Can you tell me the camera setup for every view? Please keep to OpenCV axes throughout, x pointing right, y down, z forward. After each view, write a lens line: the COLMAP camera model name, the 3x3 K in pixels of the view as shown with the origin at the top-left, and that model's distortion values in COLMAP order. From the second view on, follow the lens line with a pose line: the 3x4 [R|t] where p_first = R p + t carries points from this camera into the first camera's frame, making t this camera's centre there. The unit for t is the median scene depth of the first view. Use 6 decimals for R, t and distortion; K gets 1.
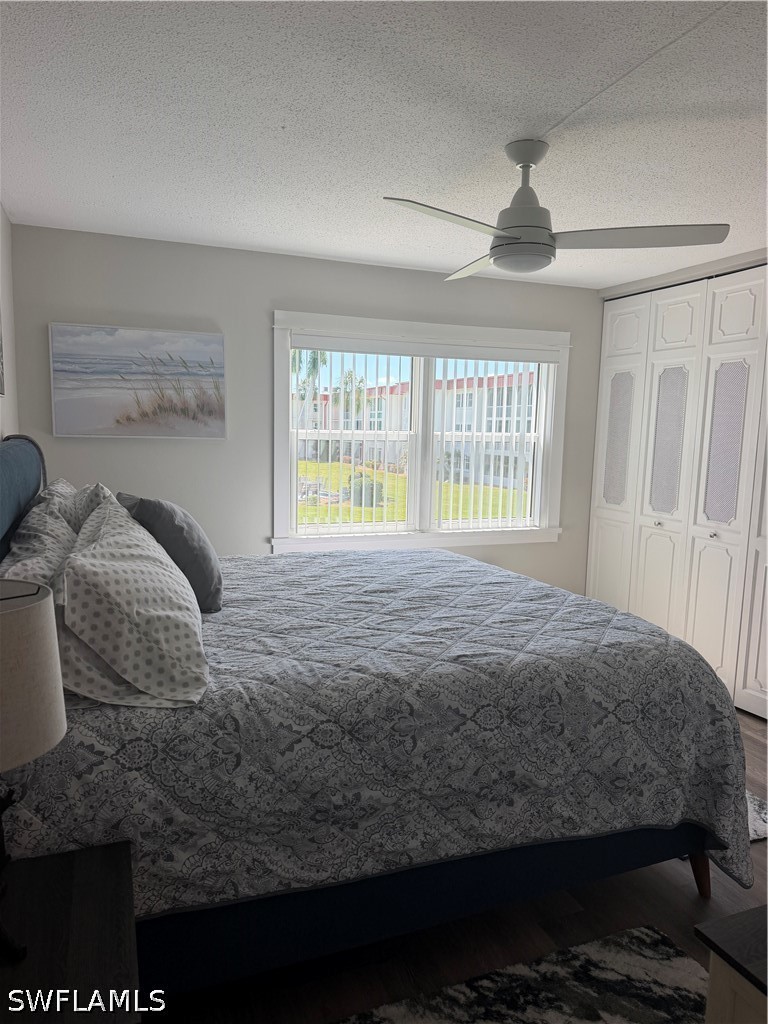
lens RADIAL K [[731.7, 0, 370.1], [0, 731.7, 519.9], [0, 0, 1]] dist [0.078845, -0.080580]
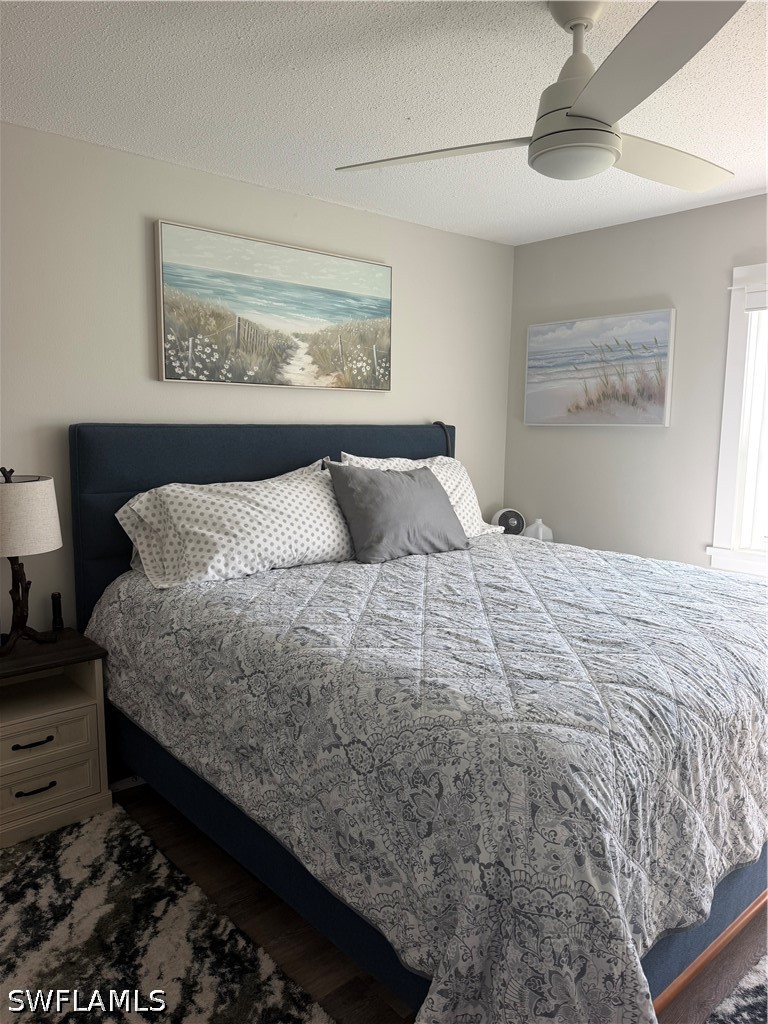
lens RADIAL K [[731.7, 0, 390.7], [0, 731.7, 514.1], [0, 0, 1]] dist [0.078845, -0.080580]
pose [[0.330064, 0.105227, -0.938075, 0.629423], [-0.124045, 0.989985, 0.067404, -0.026708], [0.935773, 0.094116, 0.339811, 0.449901]]
